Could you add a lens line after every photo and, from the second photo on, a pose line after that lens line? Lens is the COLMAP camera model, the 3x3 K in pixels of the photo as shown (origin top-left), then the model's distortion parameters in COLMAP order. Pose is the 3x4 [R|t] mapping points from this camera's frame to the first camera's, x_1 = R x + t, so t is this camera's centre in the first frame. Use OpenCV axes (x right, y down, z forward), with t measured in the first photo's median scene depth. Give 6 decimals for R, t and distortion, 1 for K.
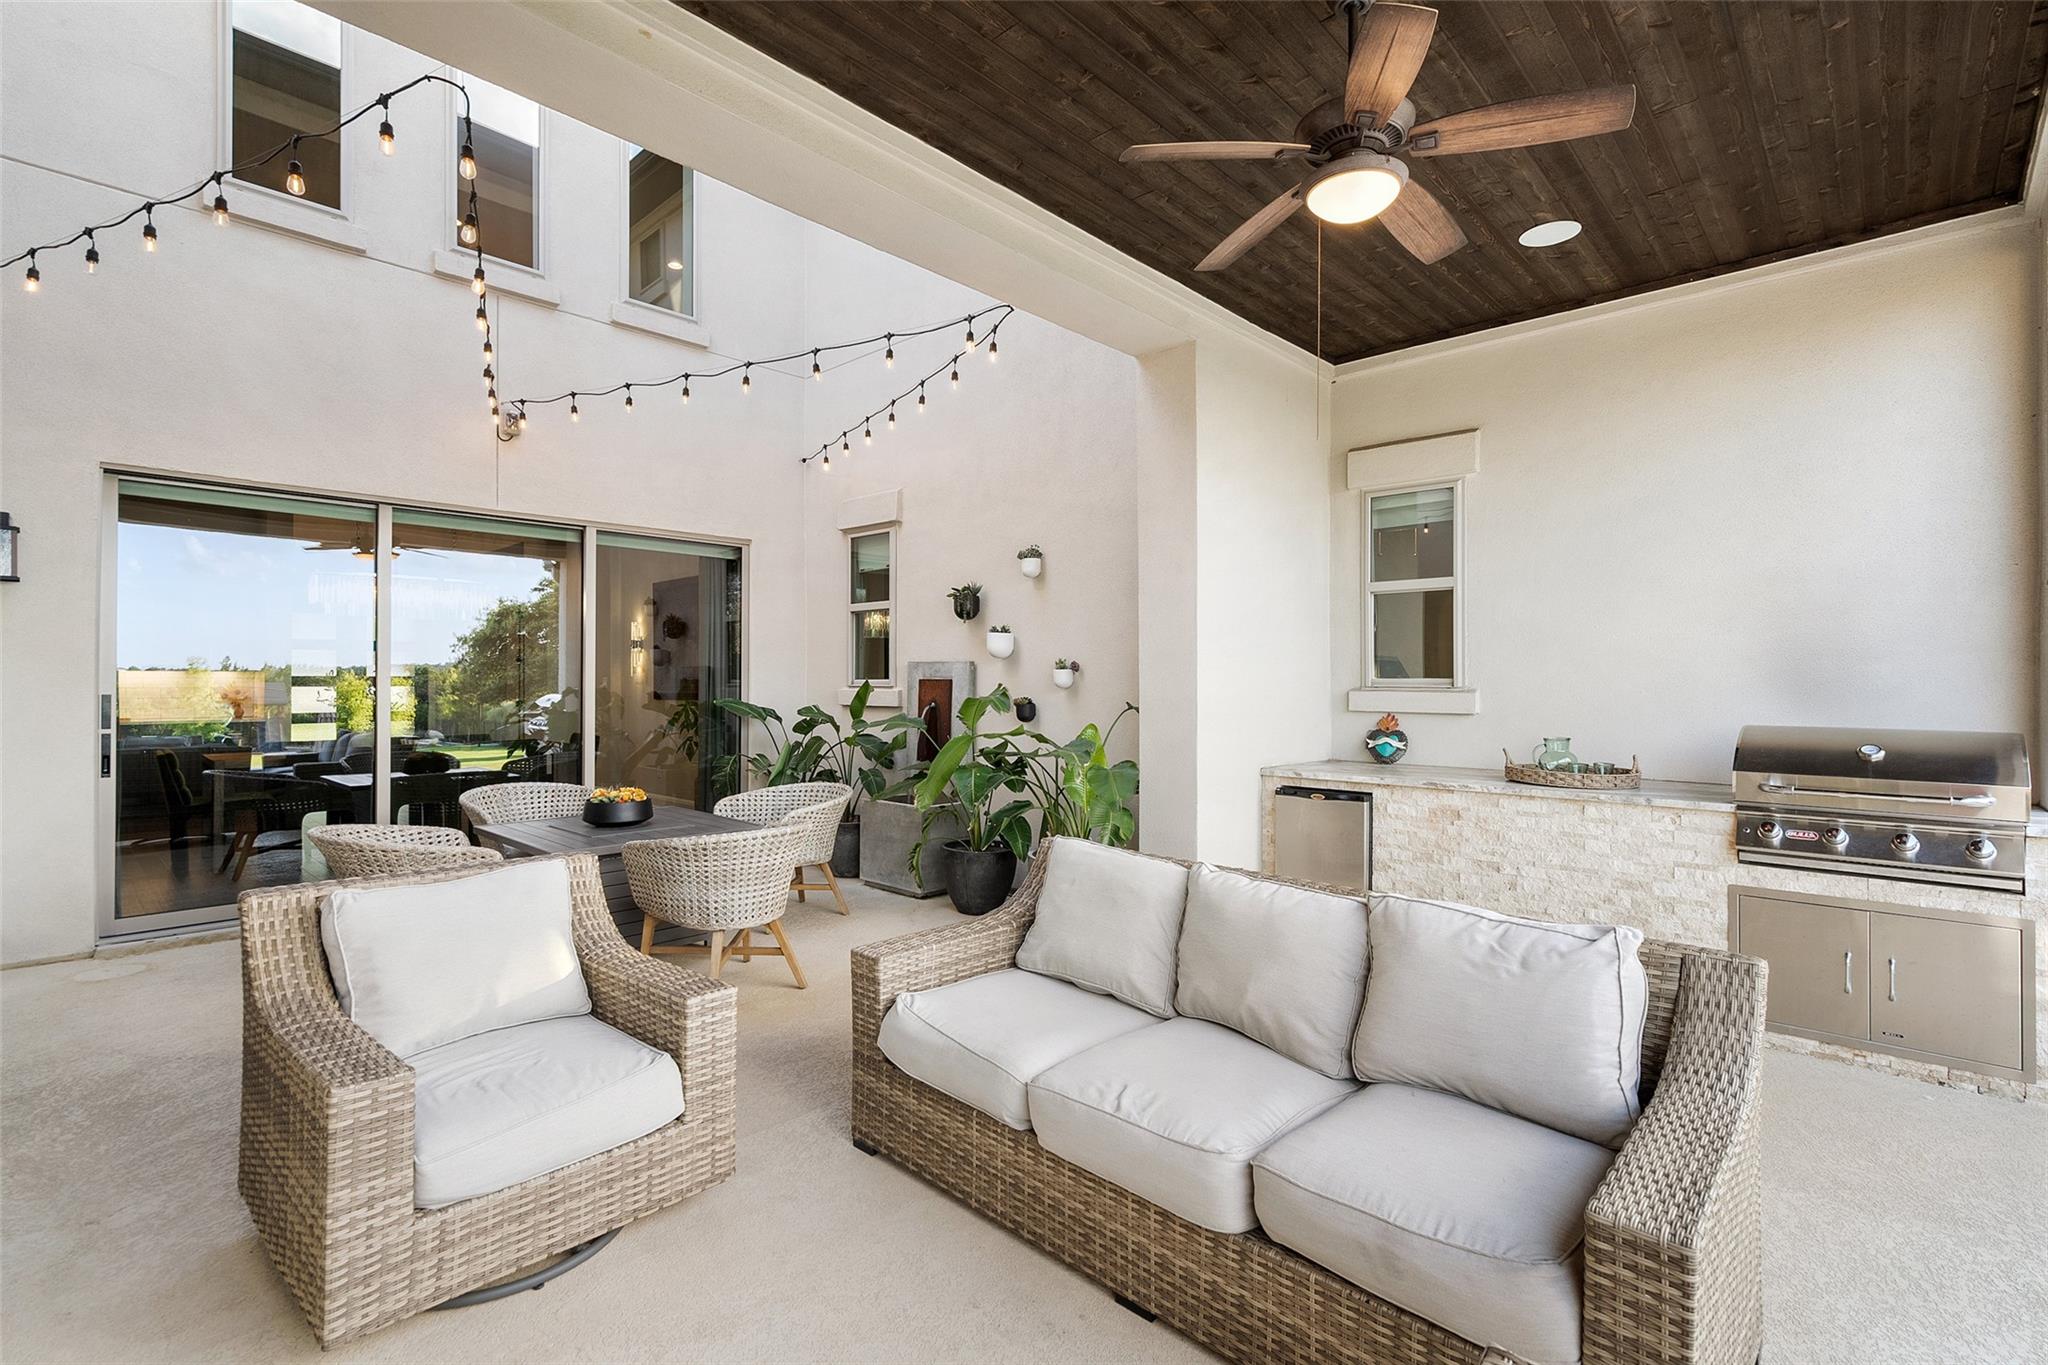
lens RADIAL K [[936.3, 0, 1024.0], [0, 936.3, 682.5], [0, 0, 1]] dist [-0.000373, 0.000567]
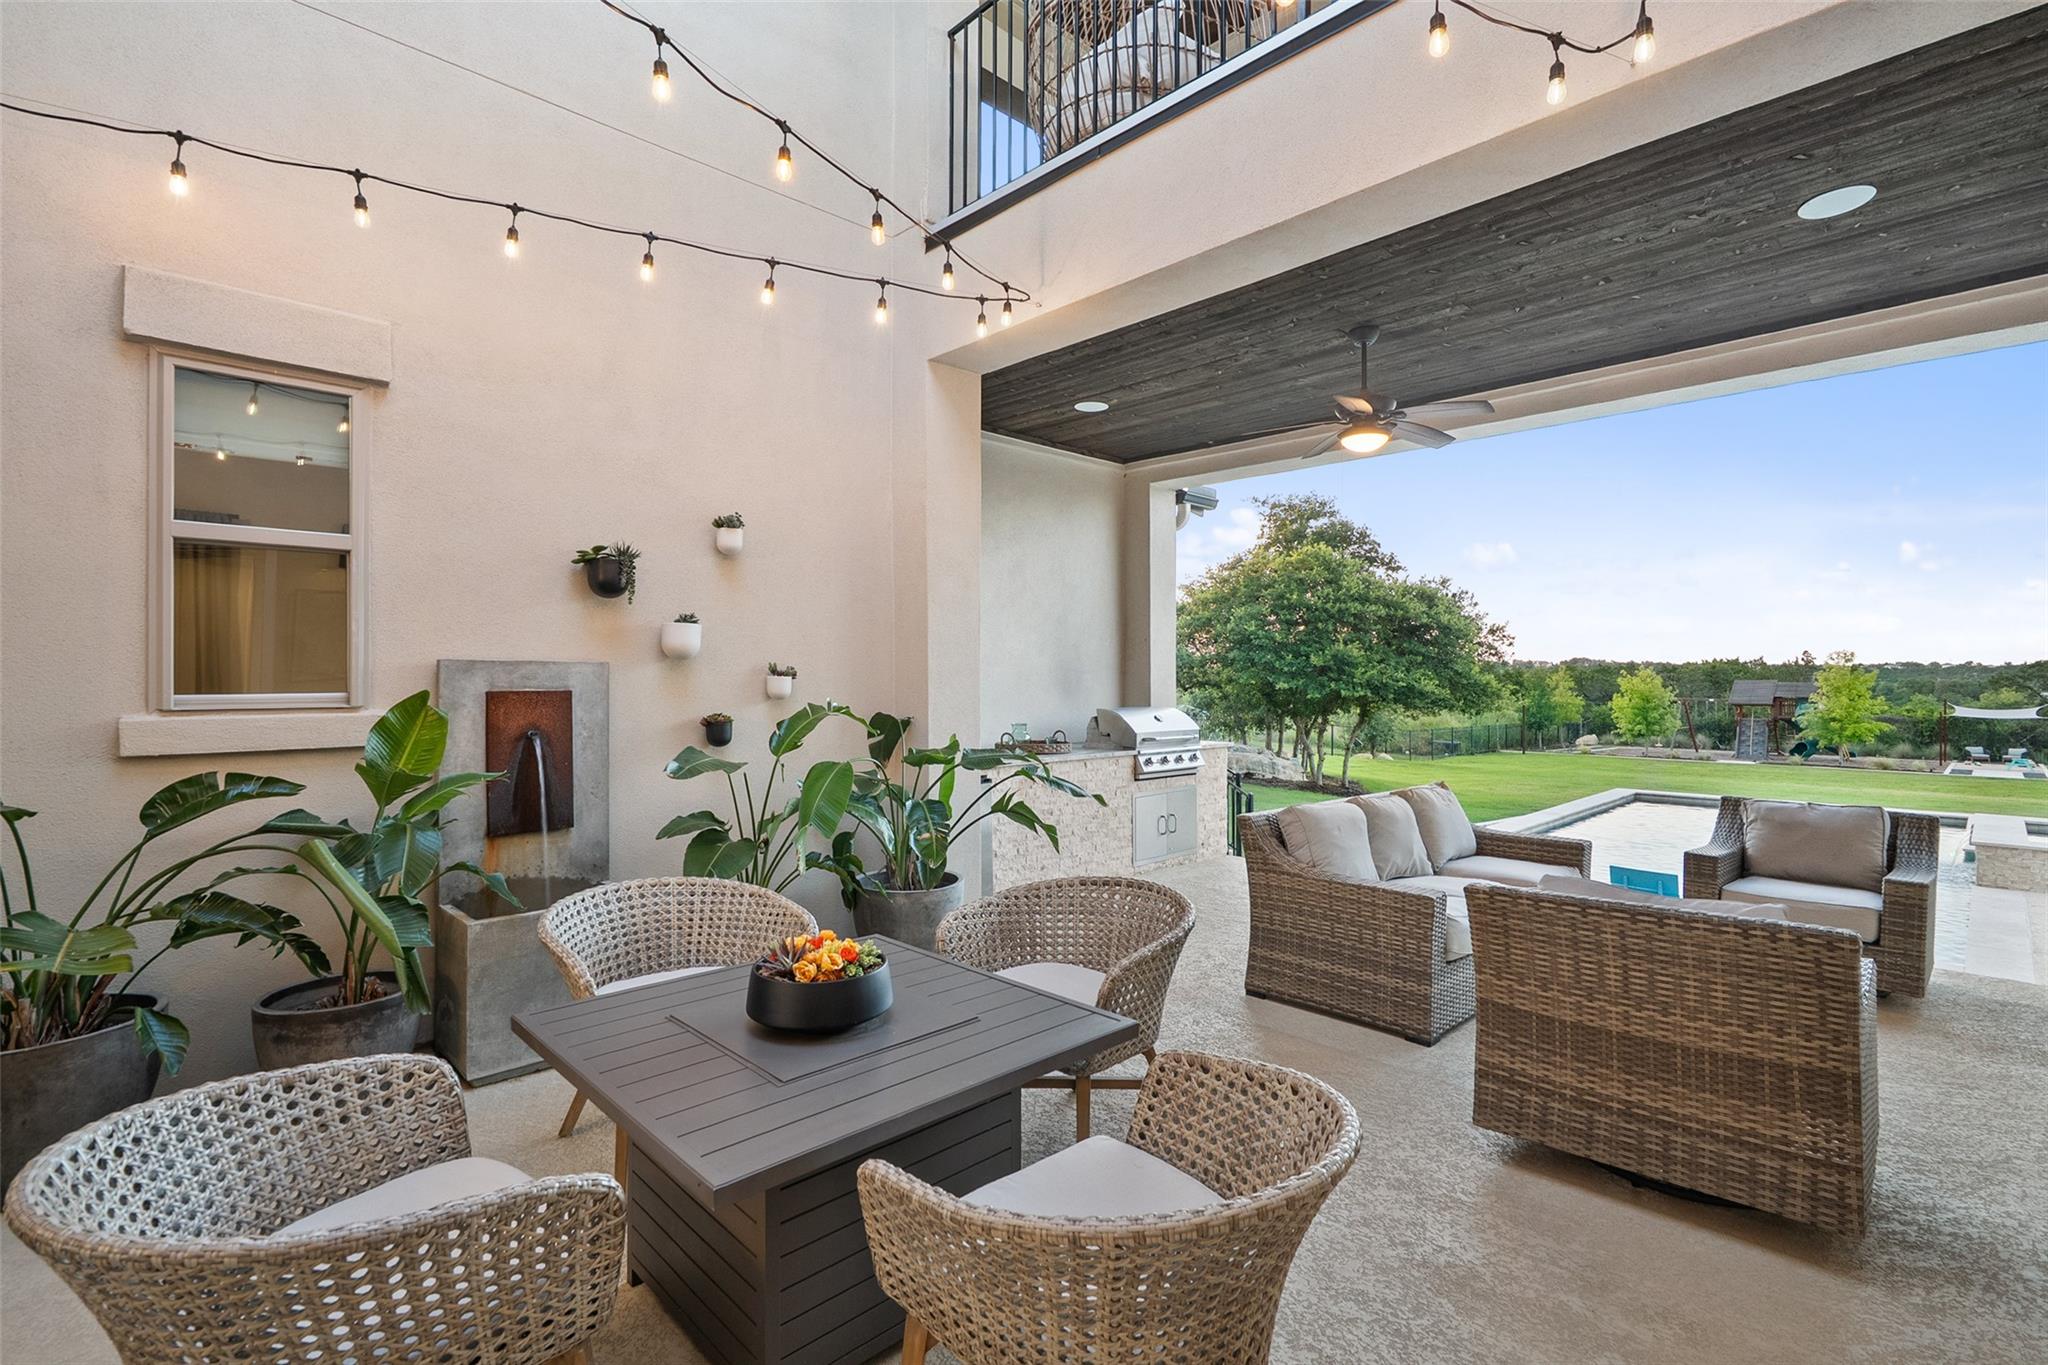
lens RADIAL K [[936.3, 0, 1024.0], [0, 936.3, 682.5], [0, 0, 1]] dist [-0.000373, 0.000567]
pose [[0.035508, -0.011253, 0.999306, -0.722882], [0.009041, 0.999899, 0.010939, -0.014015], [-0.999328, 0.008647, 0.035606, 0.723631]]
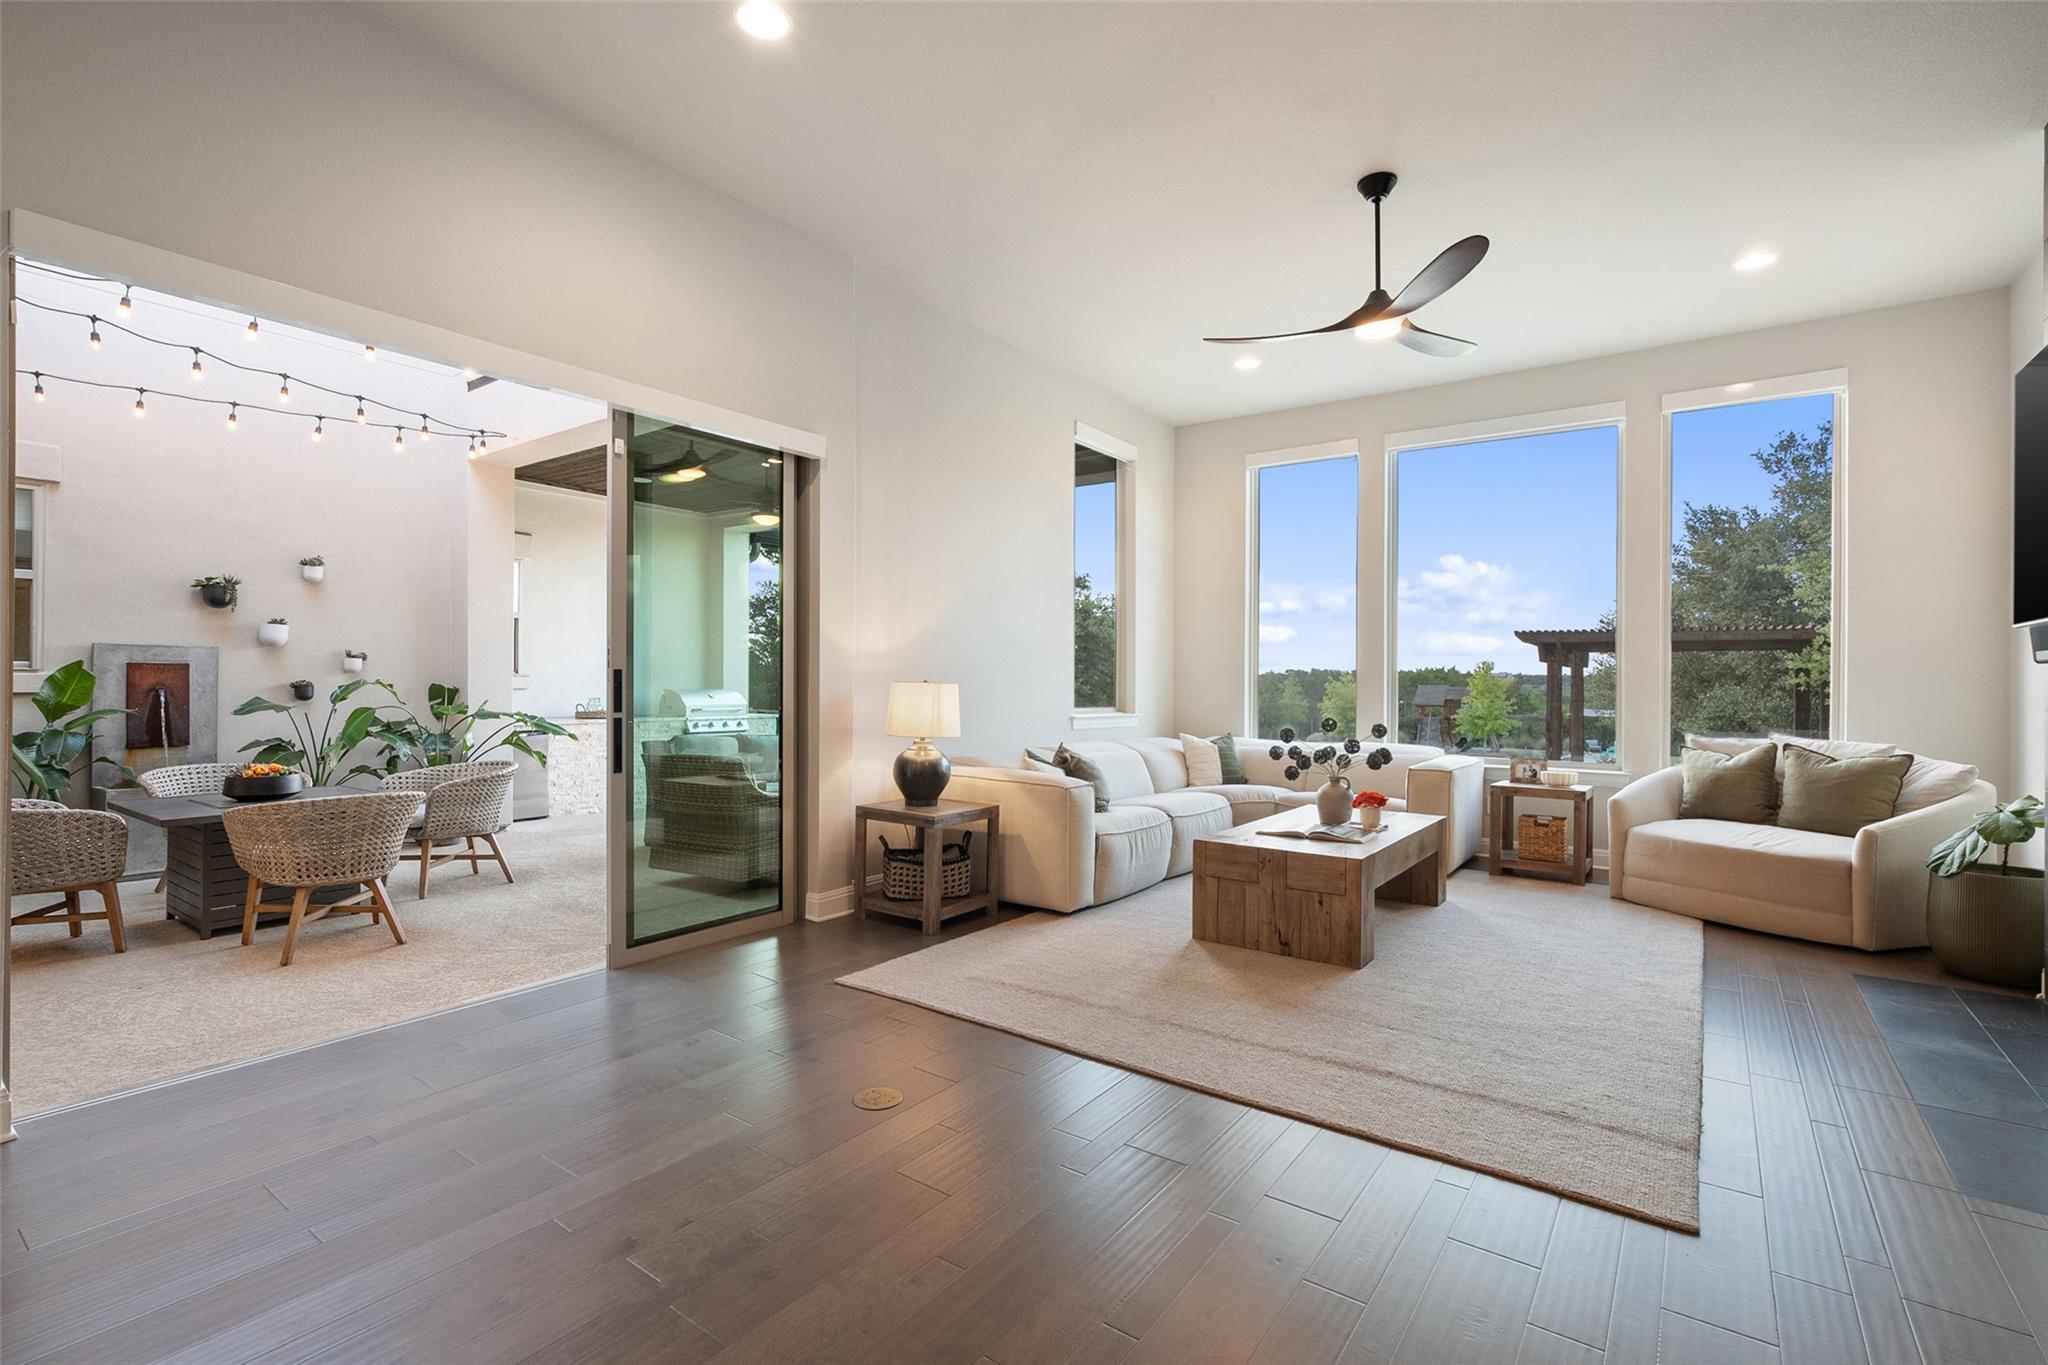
lens RADIAL K [[923.9, 0, 1024.0], [0, 923.9, 682.5], [0, 0, 1]] dist [0.000001, 0.000015]
pose [[-0.141298, -0.003499, 0.989961, -1.286654], [0.004948, 0.999979, 0.004240, 0.018367], [-0.989955, 0.005497, -0.141278, 0.250045]]
